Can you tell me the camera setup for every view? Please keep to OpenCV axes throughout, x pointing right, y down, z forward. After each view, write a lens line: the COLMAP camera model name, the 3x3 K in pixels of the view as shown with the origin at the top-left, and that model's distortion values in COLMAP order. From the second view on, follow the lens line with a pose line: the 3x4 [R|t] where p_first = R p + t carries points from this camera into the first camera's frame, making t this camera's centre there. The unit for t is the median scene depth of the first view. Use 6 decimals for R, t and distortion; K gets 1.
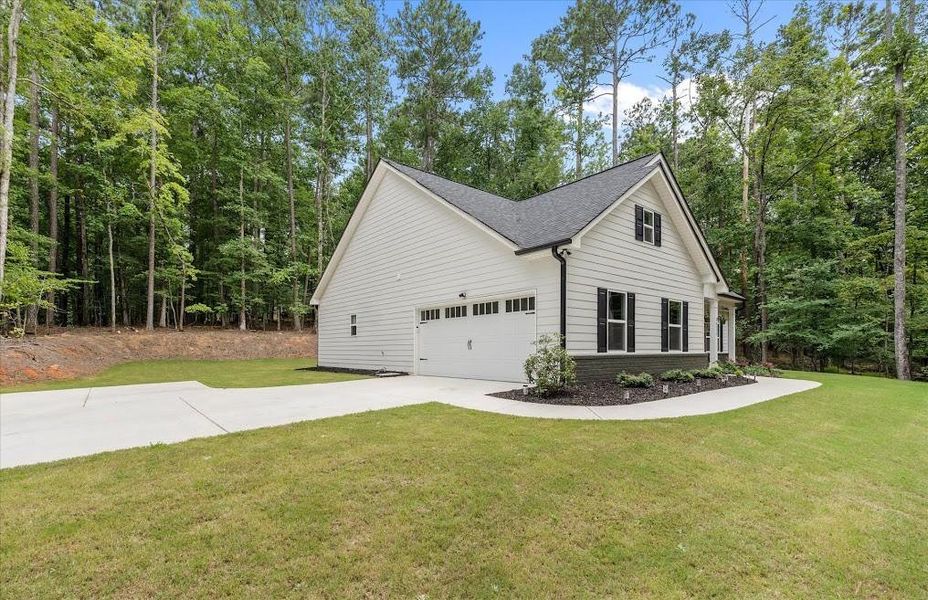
lens RADIAL K [[441.9, 0, 500.2], [0, 441.9, 347.0], [0, 0, 1]] dist [0.000035, -0.000043]
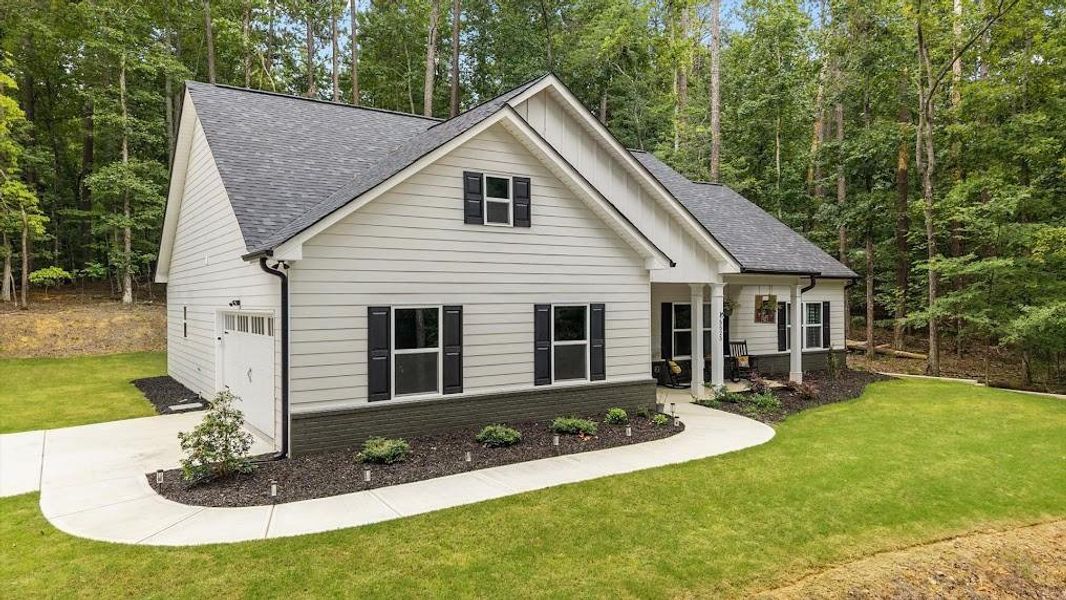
lens RADIAL K [[734.8, 0, 605.7], [0, 734.8, 299.7], [0, 0, 1]] dist [0.000368, -0.001856]
pose [[0.997047, -0.003590, -0.076707, 0.599316], [0.003984, 0.999980, 0.004976, -0.132980], [0.076688, -0.005267, 0.997041, -0.085625]]
